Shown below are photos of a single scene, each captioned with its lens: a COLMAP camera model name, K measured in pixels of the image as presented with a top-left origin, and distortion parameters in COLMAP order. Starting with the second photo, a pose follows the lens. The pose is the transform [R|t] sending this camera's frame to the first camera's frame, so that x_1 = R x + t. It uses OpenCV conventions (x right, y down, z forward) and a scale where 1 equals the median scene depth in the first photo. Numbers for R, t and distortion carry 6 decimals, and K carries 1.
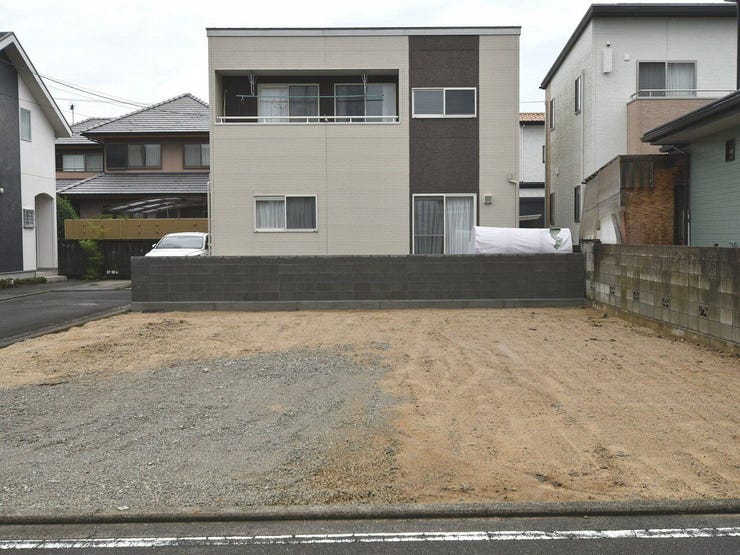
lens RADIAL K [[866.0, 0, 390.3], [0, 866.0, 279.8], [0, 0, 1]] dist [0.003018, -0.008834]
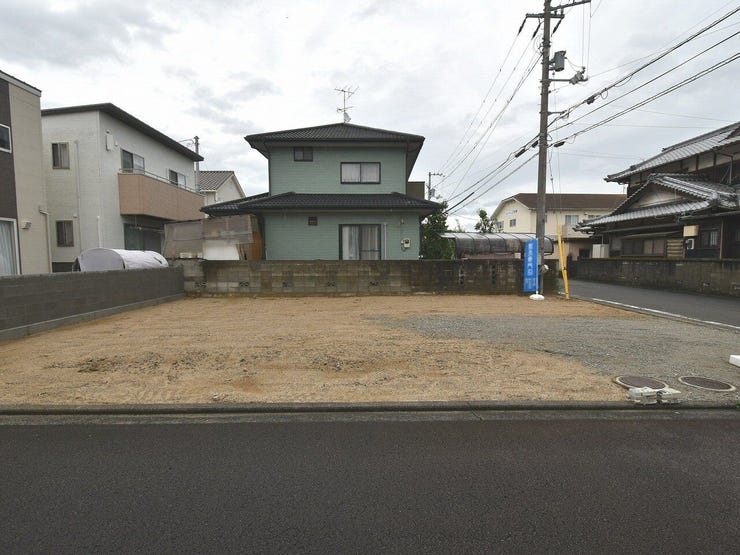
lens RADIAL K [[364.1, 0, 382.6], [0, 364.1, 281.4], [0, 0, 1]] dist [0.002034, -0.000622]
pose [[-0.019394, -0.061343, 0.997928, -0.407011], [0.051197, 0.996746, 0.062265, -0.021290], [-0.998500, 0.052298, -0.016190, 0.521655]]
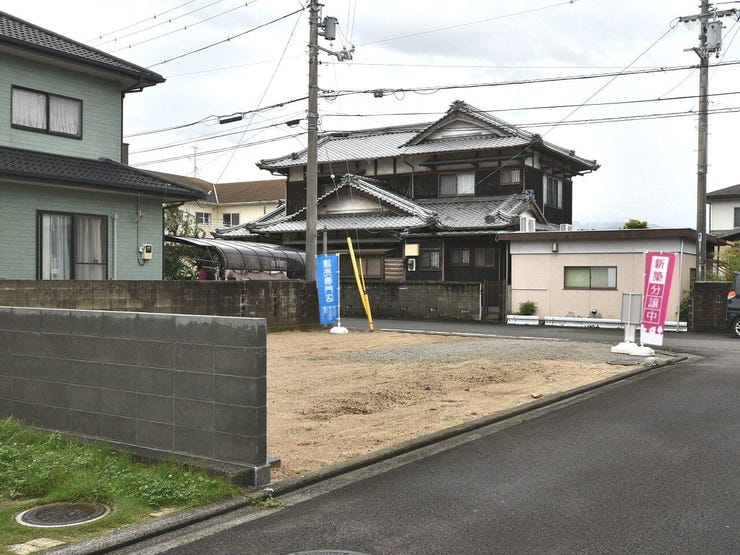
lens RADIAL K [[774.3, 0, 386.5], [0, 774.3, 280.5], [0, 0, 1]] dist [0.003630, -0.003791]
pose [[-0.832459, -0.000935, 0.554086, -0.404794], [0.023994, 0.999000, 0.037736, -0.041193], [-0.553567, 0.044708, -0.831604, 0.993395]]
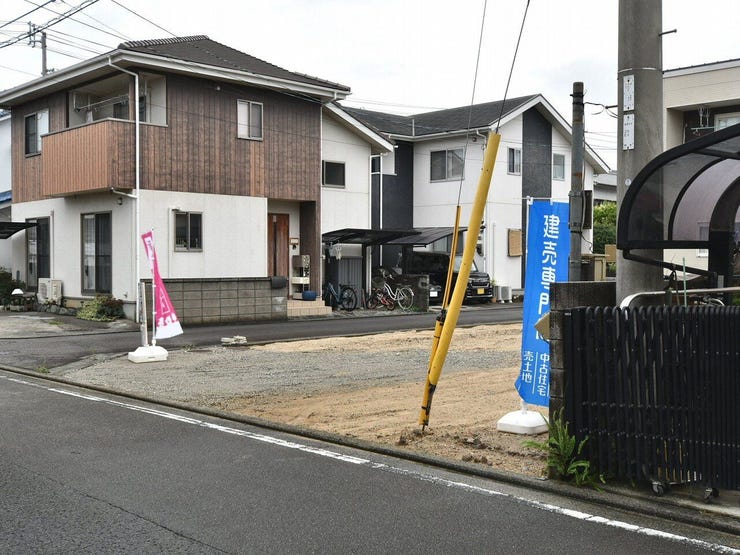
lens RADIAL K [[866.0, 0, 390.3], [0, 866.0, 279.8], [0, 0, 1]] dist [0.003018, -0.008834]
pose [[0.693361, 0.023172, -0.720218, 0.346744], [-0.042123, 0.999077, -0.008409, -0.002272], [0.719358, 0.036169, 0.693697, 0.000341]]
